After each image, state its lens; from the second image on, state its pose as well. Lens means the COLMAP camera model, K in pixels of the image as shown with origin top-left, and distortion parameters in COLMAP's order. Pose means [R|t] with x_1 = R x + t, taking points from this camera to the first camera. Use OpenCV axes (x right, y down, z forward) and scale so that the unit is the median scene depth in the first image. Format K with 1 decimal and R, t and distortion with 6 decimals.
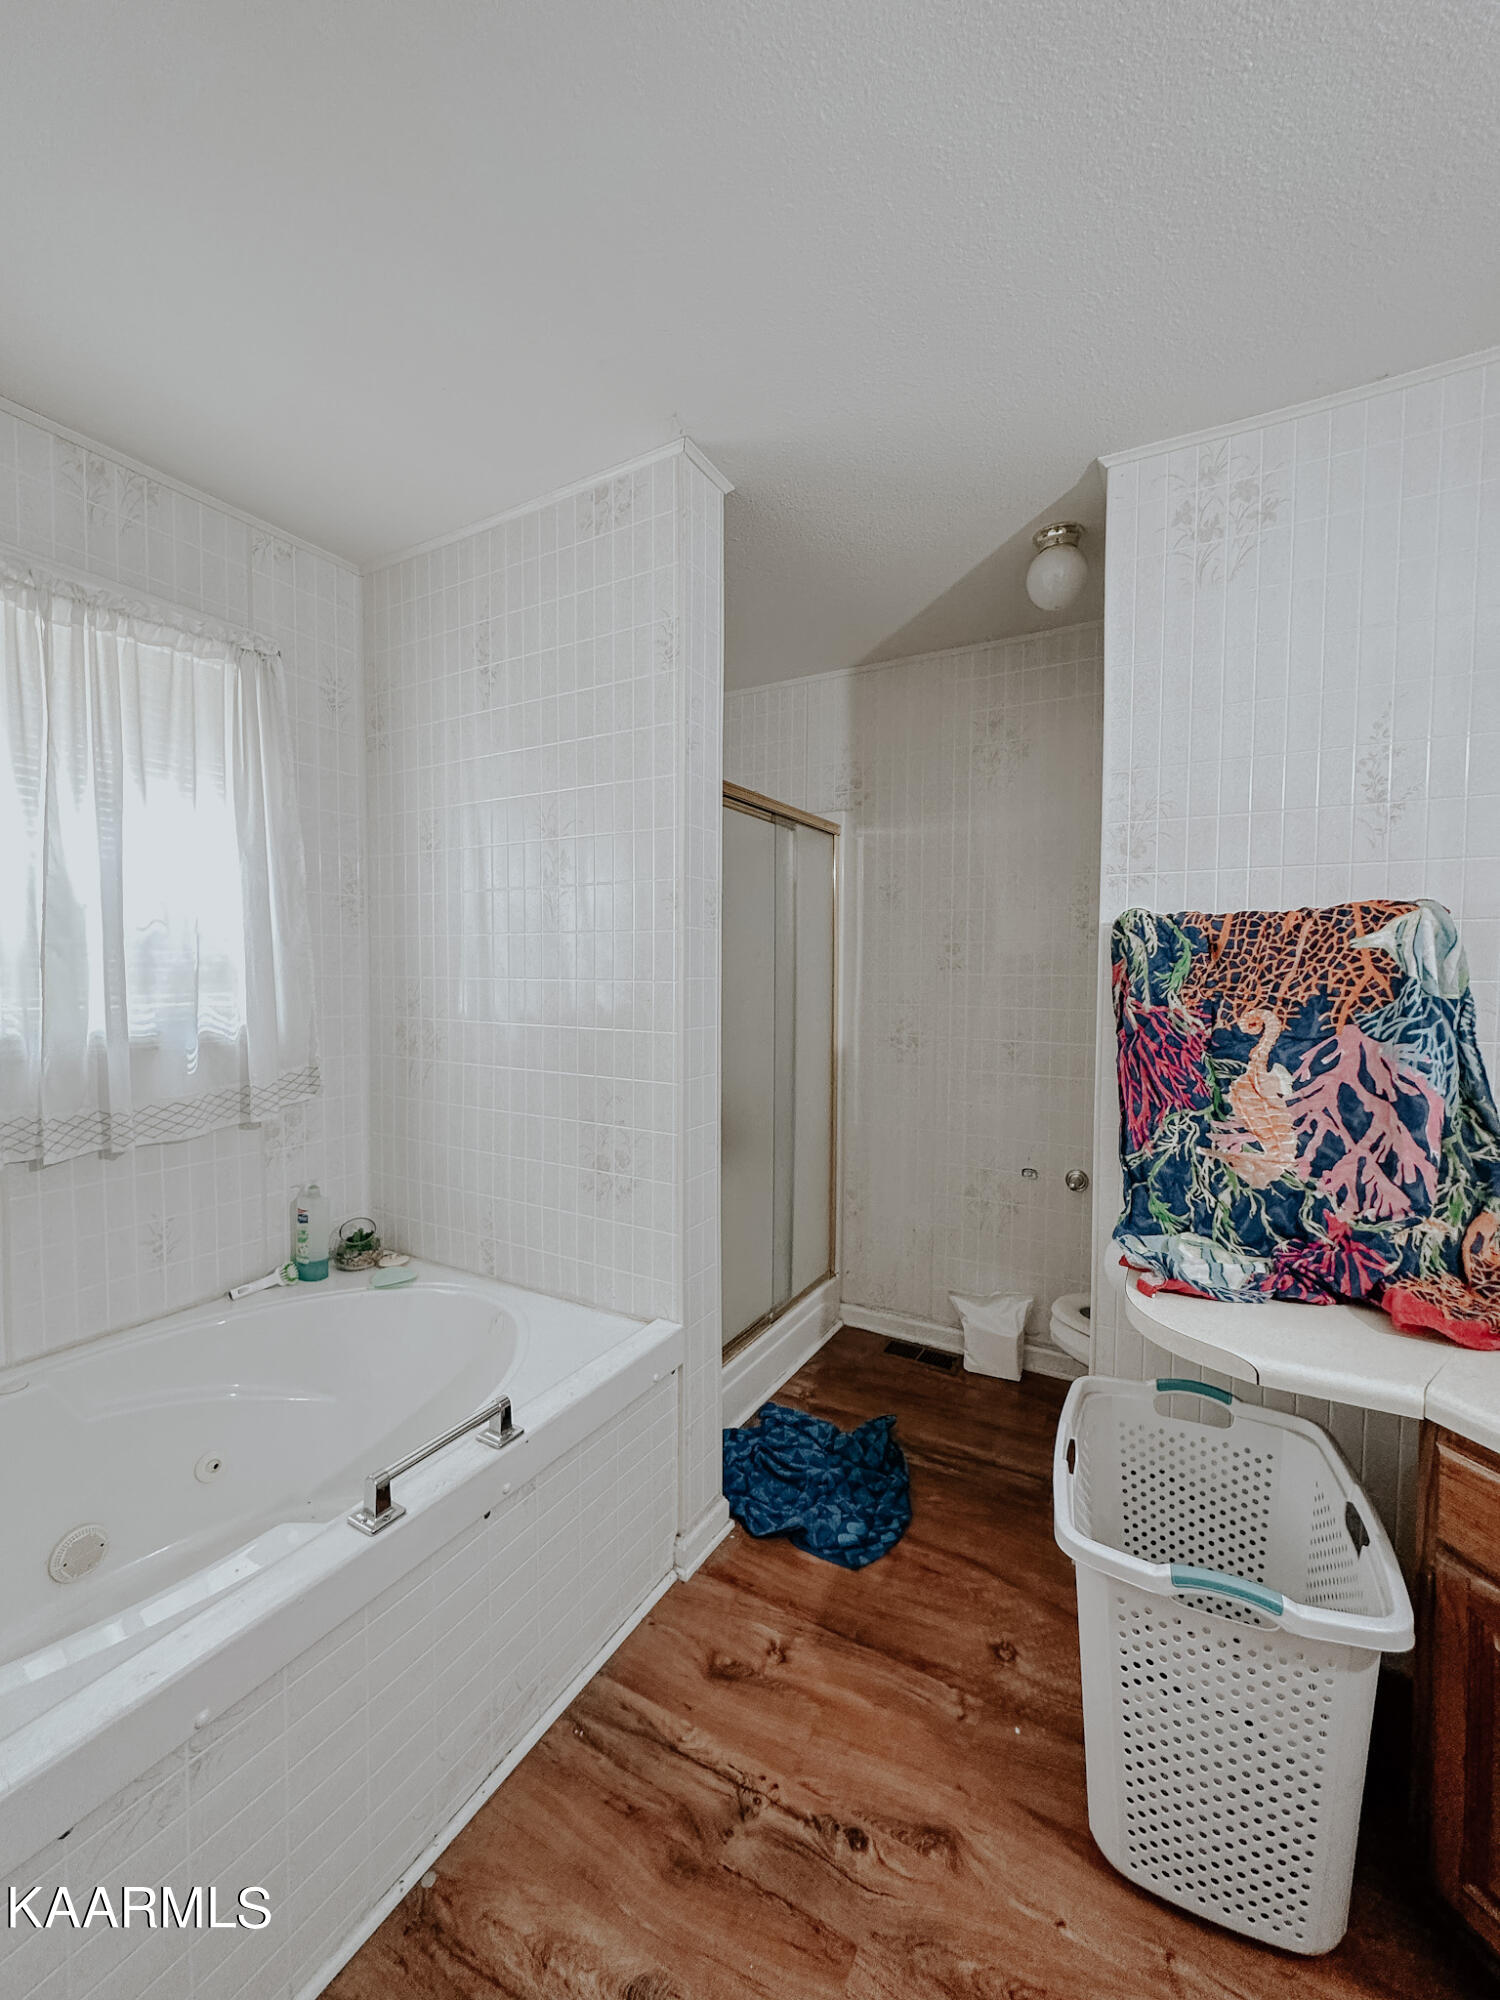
lens RADIAL K [[820.7, 0, 760.4], [0, 820.7, 994.7], [0, 0, 1]] dist [-0.001233, -0.000028]
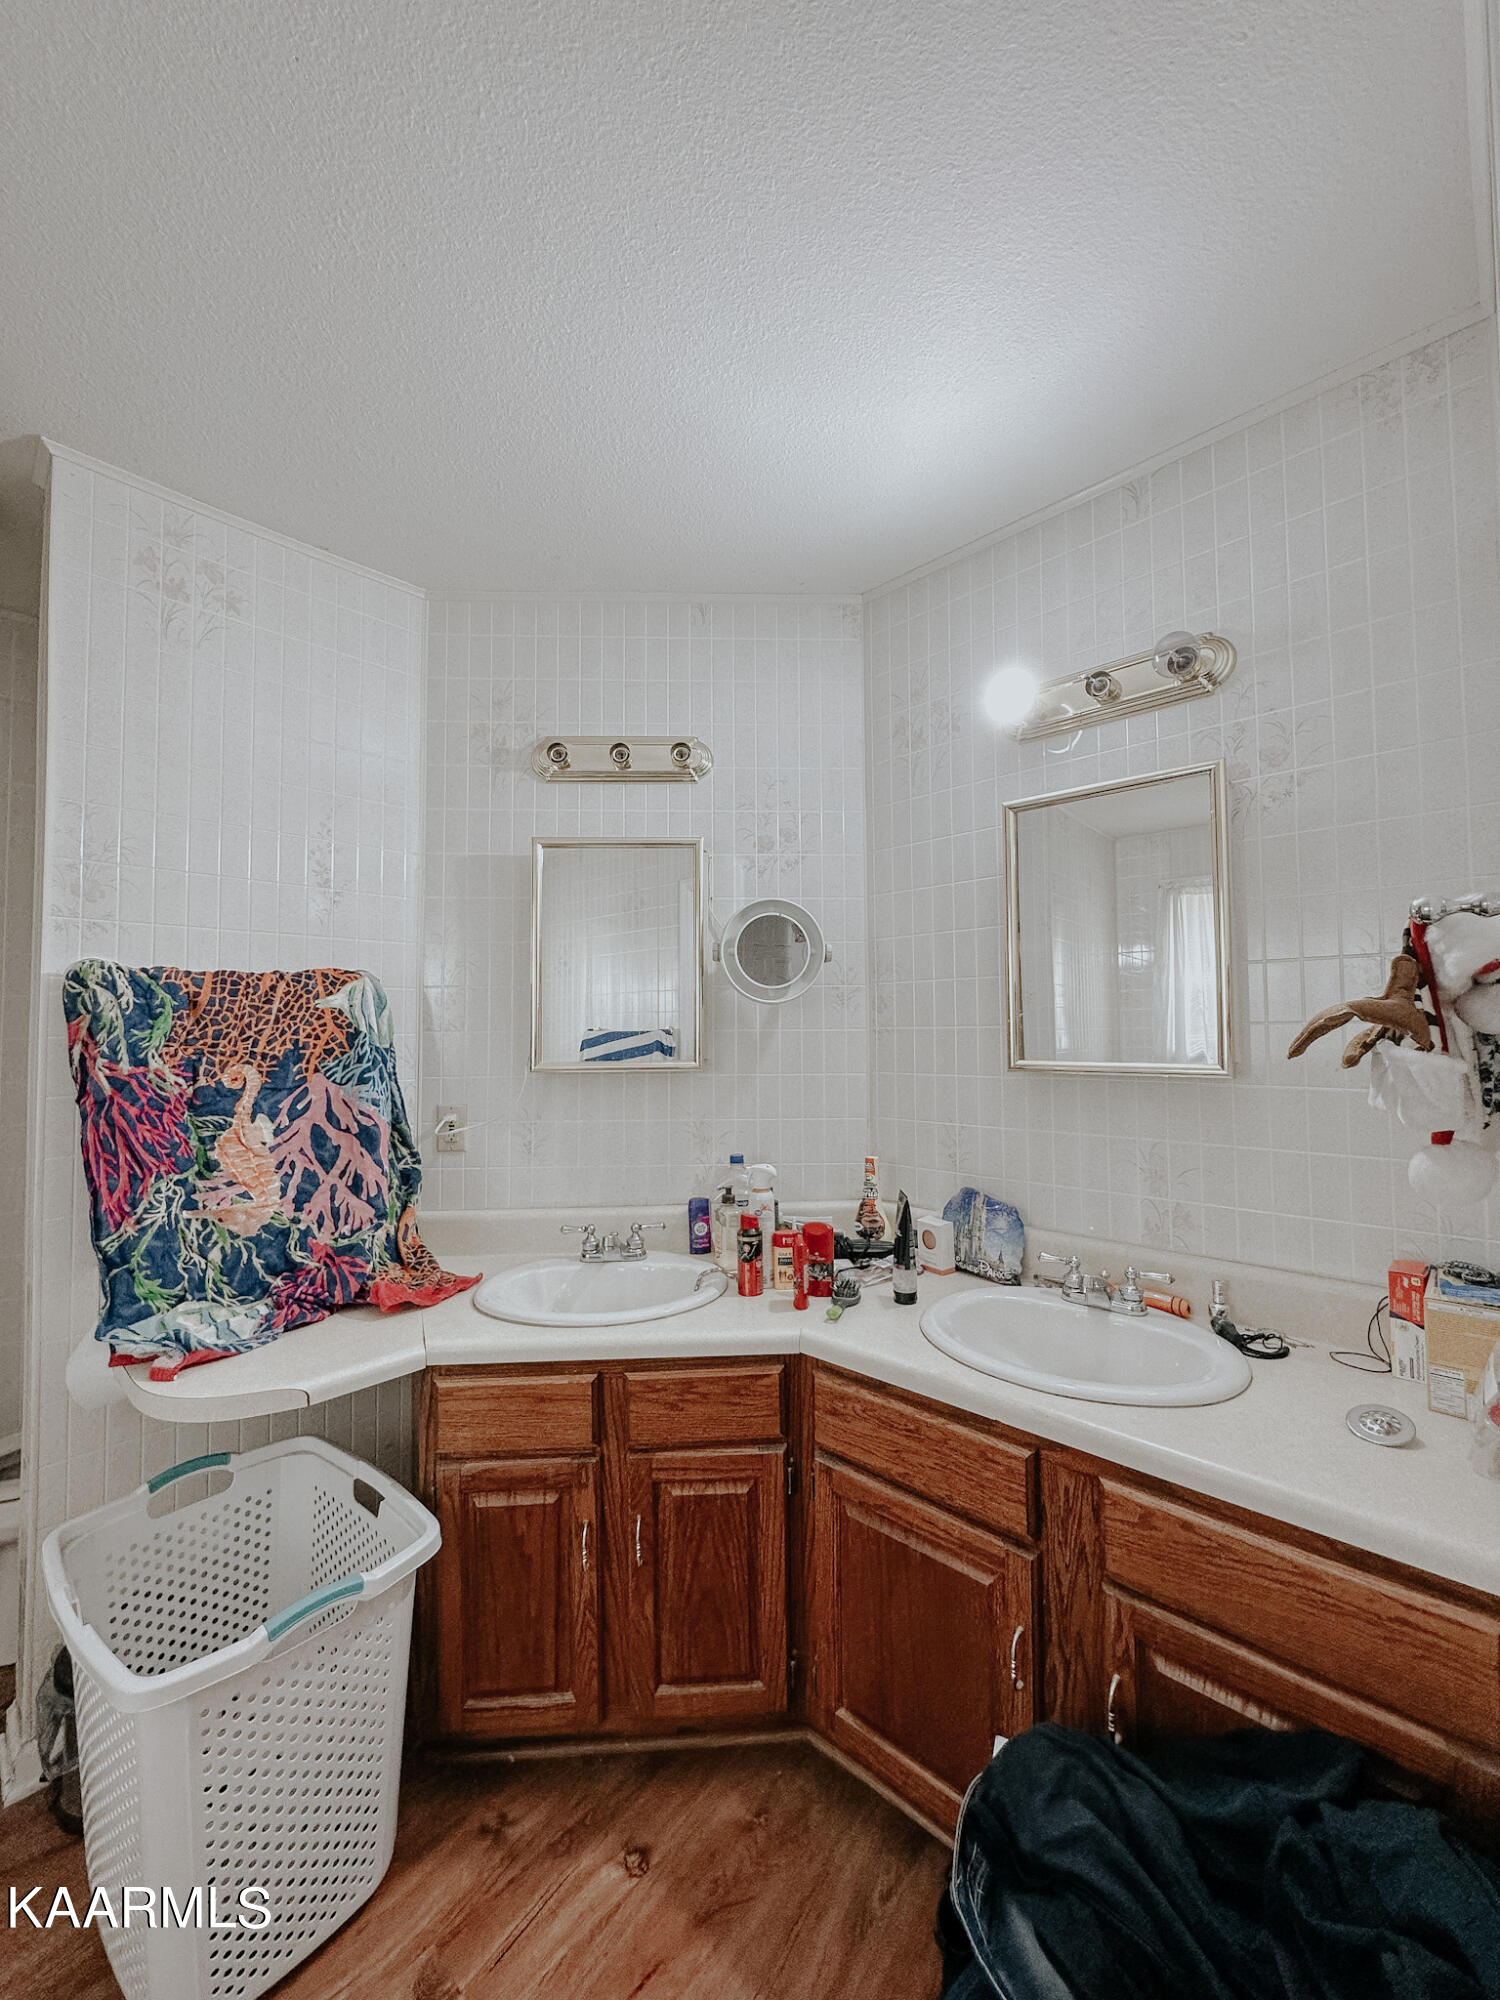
lens RADIAL K [[820.7, 0, 760.4], [0, 820.7, 994.7], [0, 0, 1]] dist [-0.001233, -0.000028]
pose [[0.220344, 0.037874, 0.974687, -0.276649], [0.047423, 0.997648, -0.049487, 0.012645], [-0.974269, 0.057127, 0.218030, 0.123084]]
